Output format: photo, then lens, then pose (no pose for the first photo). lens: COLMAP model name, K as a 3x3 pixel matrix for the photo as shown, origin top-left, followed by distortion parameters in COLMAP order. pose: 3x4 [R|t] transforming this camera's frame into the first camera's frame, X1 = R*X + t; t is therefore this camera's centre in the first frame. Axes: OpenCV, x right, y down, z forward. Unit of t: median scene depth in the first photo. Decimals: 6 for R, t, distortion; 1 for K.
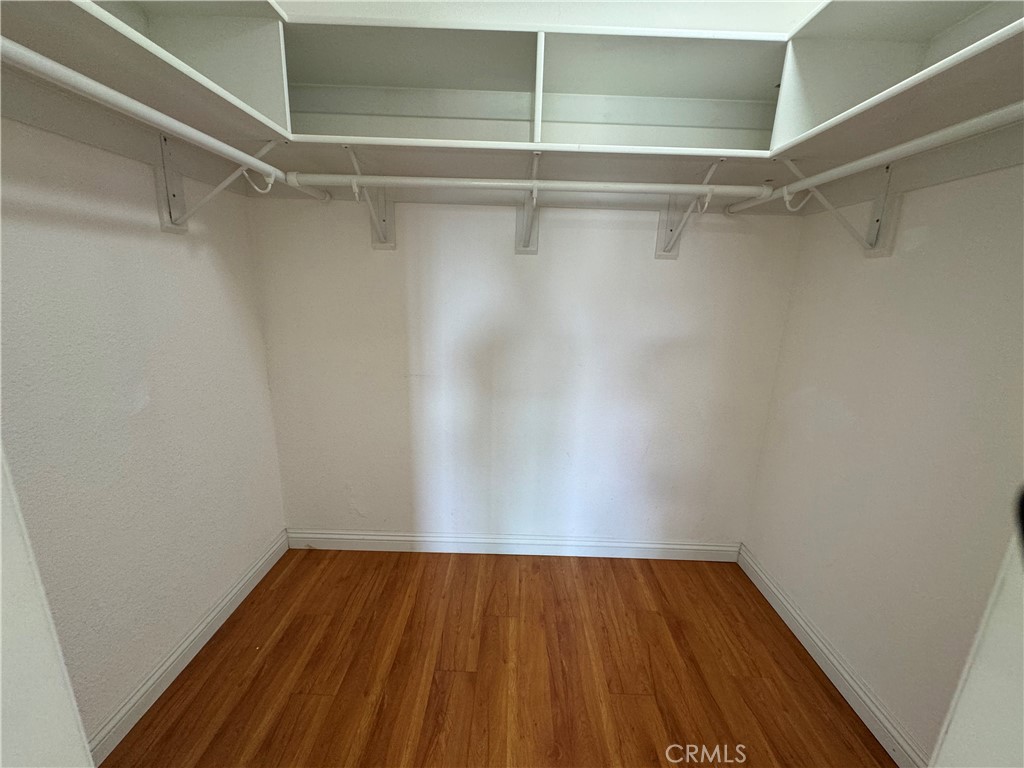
lens RADIAL K [[408.7, 0, 511.9], [0, 408.7, 384.8], [0, 0, 1]] dist [-0.003348, 0.000806]
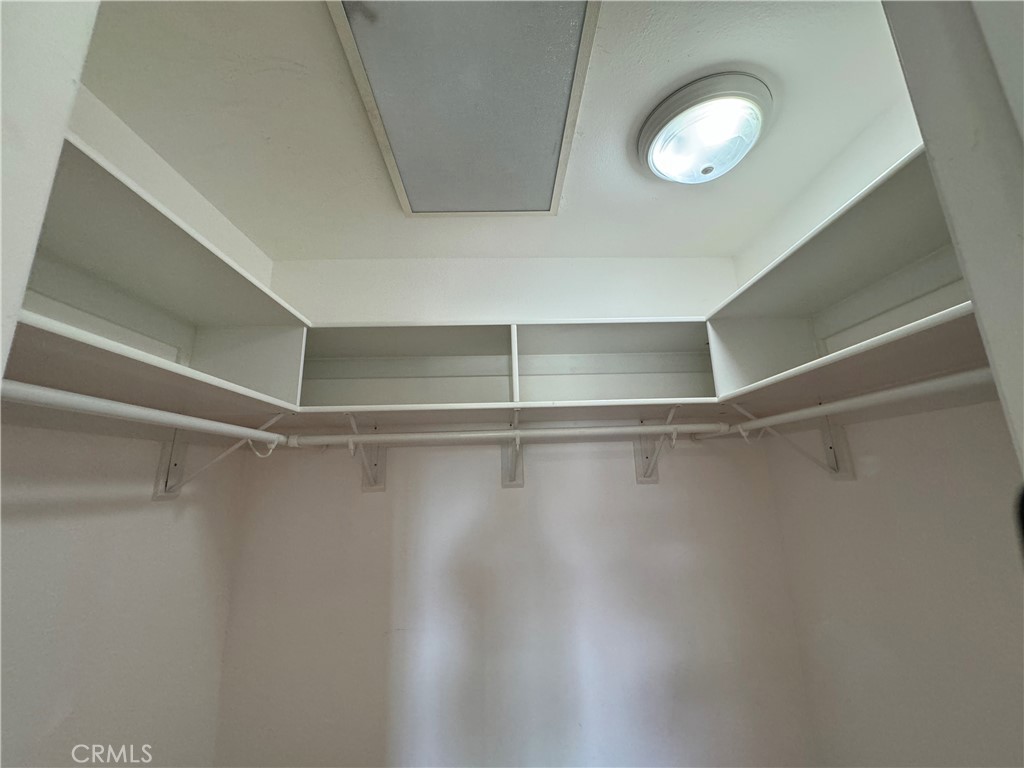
lens RADIAL K [[408.7, 0, 511.5], [0, 408.7, 384.6], [0, 0, 1]] dist [-0.003348, 0.000806]
pose [[0.997722, -0.051685, 0.043363, 0.000361], [0.065626, 0.892569, -0.446110, -0.119773], [-0.015647, 0.447939, 0.893927, -0.045140]]
